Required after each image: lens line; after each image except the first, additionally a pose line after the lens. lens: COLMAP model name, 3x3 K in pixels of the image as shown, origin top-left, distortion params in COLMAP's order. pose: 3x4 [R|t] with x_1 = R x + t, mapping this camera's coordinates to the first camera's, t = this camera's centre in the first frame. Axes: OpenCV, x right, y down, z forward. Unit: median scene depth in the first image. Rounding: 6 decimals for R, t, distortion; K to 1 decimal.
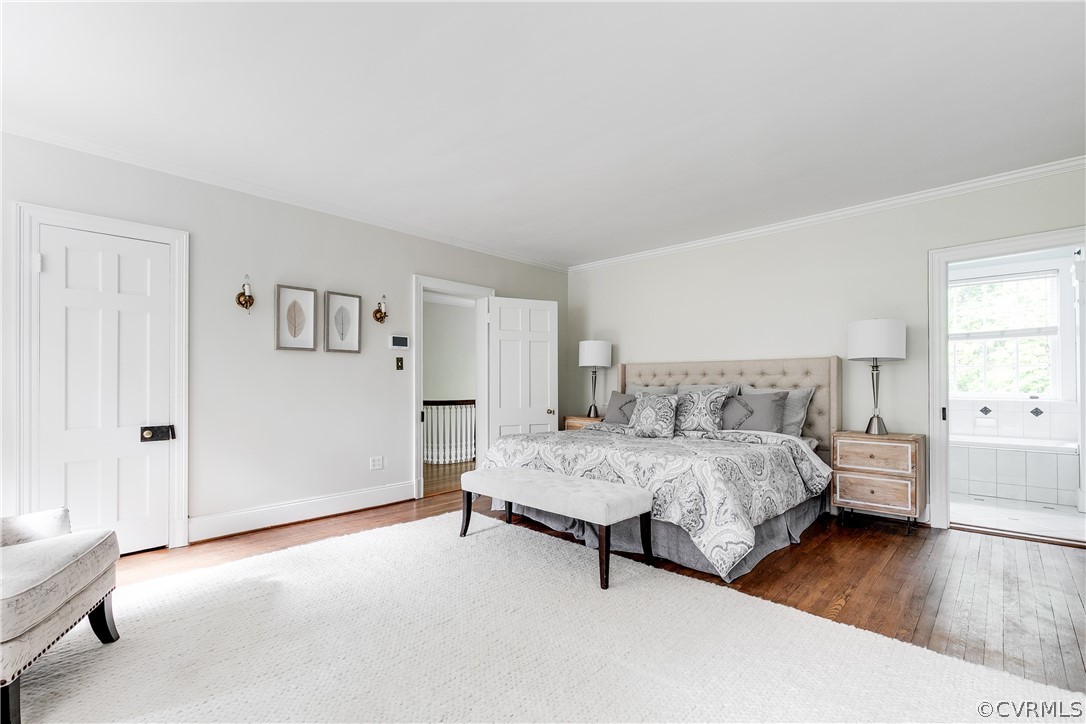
lens RADIAL K [[479.6, 0, 542.1], [0, 479.6, 379.6], [0, 0, 1]] dist [0.000107, -0.000014]
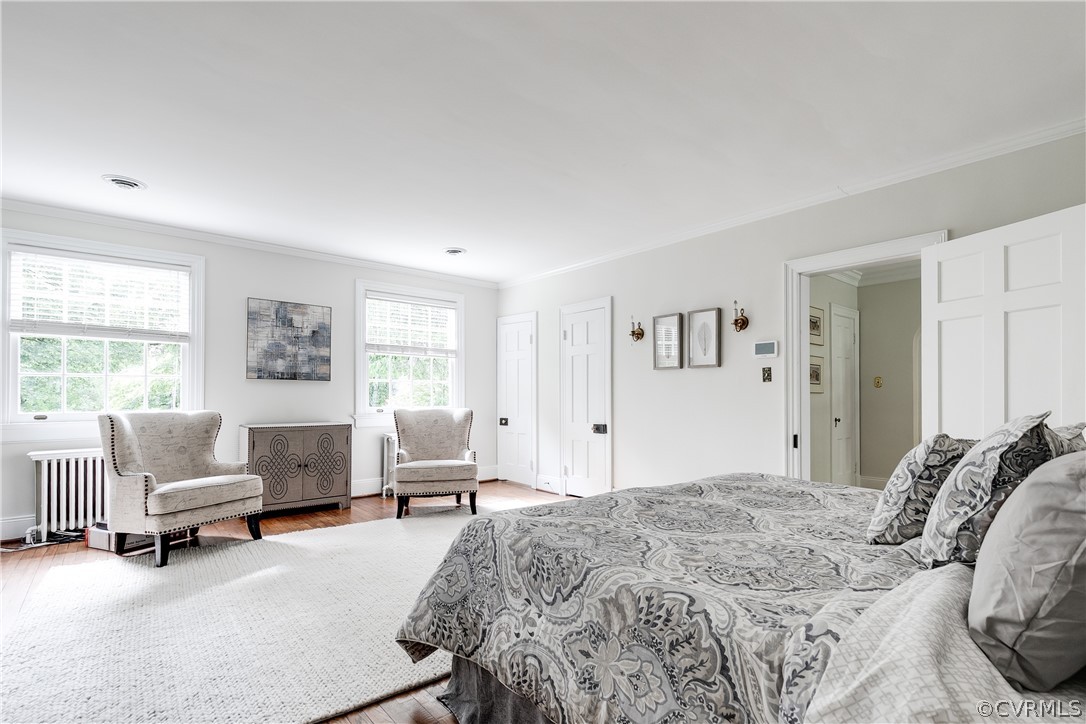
lens RADIAL K [[509.9, 0, 542.5], [0, 509.9, 393.1], [0, 0, 1]] dist [0.000360, 0.000077]
pose [[-0.125599, -0.004805, -0.992069, 0.713074], [0.002501, 0.999984, -0.005160, 0.002886], [0.992078, -0.003129, -0.125585, 0.811013]]
